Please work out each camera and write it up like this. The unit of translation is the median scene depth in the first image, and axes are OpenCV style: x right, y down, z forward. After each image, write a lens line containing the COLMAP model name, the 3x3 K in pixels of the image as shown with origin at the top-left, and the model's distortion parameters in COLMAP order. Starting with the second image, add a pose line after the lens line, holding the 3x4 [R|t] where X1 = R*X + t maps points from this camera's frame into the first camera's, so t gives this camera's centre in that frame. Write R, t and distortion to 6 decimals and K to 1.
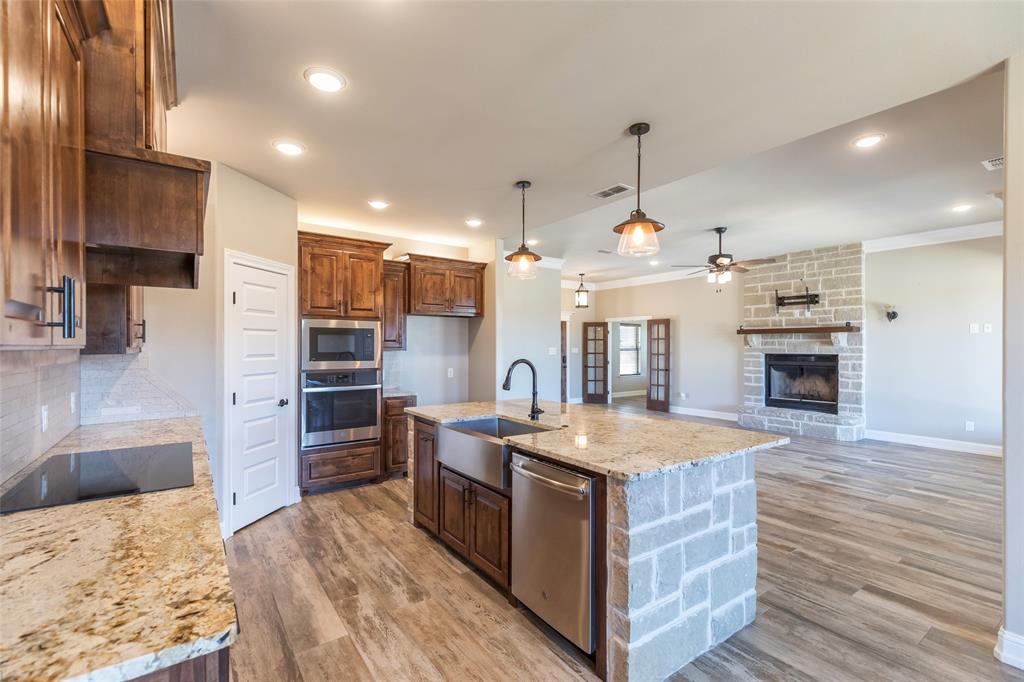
lens RADIAL K [[458.4, 0, 516.7], [0, 458.4, 346.9], [0, 0, 1]] dist [0.002125, 0.000393]
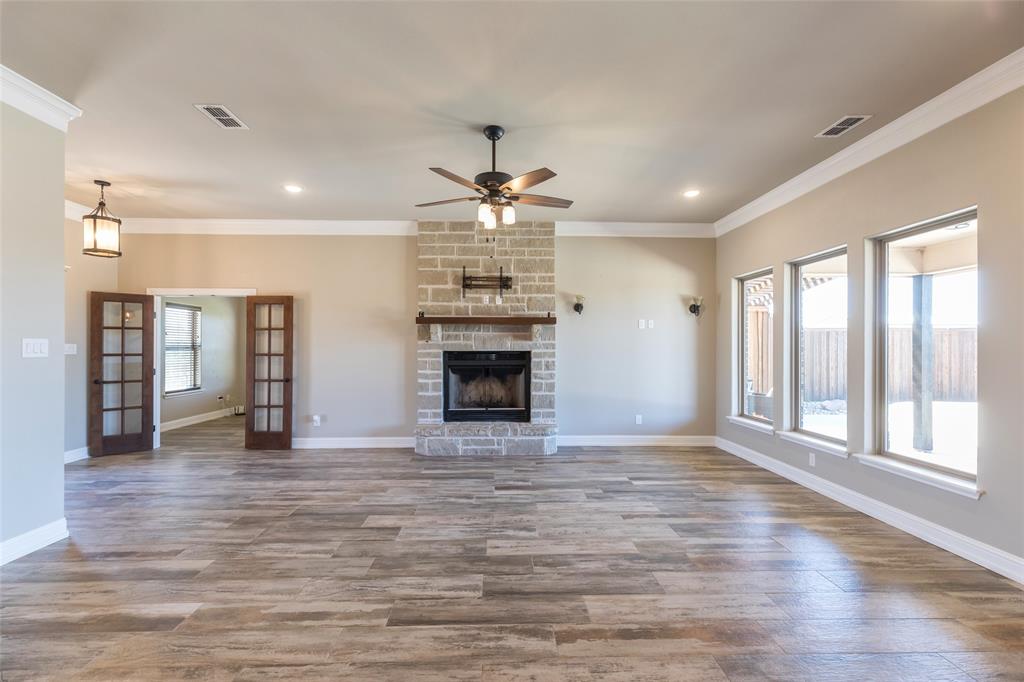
lens RADIAL K [[458.4, 0, 516.7], [0, 458.4, 346.9], [0, 0, 1]] dist [0.002125, 0.000393]
pose [[0.557805, 0.000385, 0.829972, -0.010429], [0.001197, 0.999998, -0.001269, 0.009167], [-0.829971, 0.001701, 0.557804, 0.508054]]
